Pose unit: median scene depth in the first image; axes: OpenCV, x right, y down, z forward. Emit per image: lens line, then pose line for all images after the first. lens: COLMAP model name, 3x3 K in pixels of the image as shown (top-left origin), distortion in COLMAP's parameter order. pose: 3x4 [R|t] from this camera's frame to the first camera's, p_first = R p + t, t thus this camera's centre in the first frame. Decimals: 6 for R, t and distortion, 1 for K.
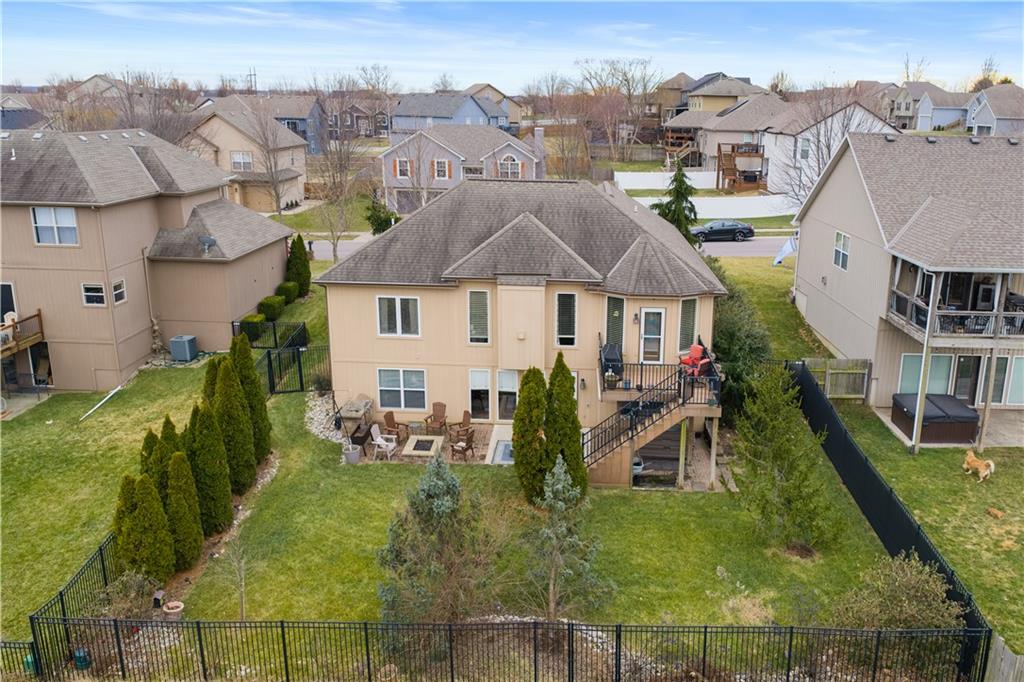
lens RADIAL K [[854.0, 0, 549.0], [0, 854.0, 372.2], [0, 0, 1]] dist [0.007536, -0.025462]
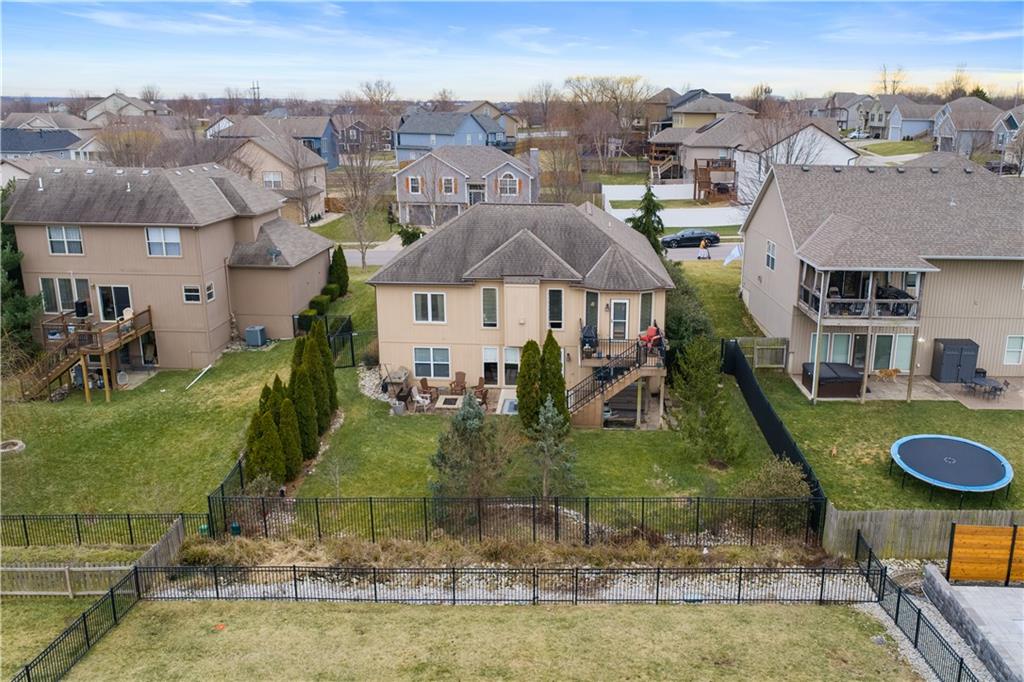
lens RADIAL K [[854.0, 0, 512.7], [0, 854.0, 340.6], [0, 0, 1]] dist [0.007536, -0.025462]
pose [[0.999264, -0.005672, -0.037938, 0.003617], [0.004088, 0.999122, -0.041699, 0.042082], [0.038141, 0.041513, 0.998410, -0.324304]]
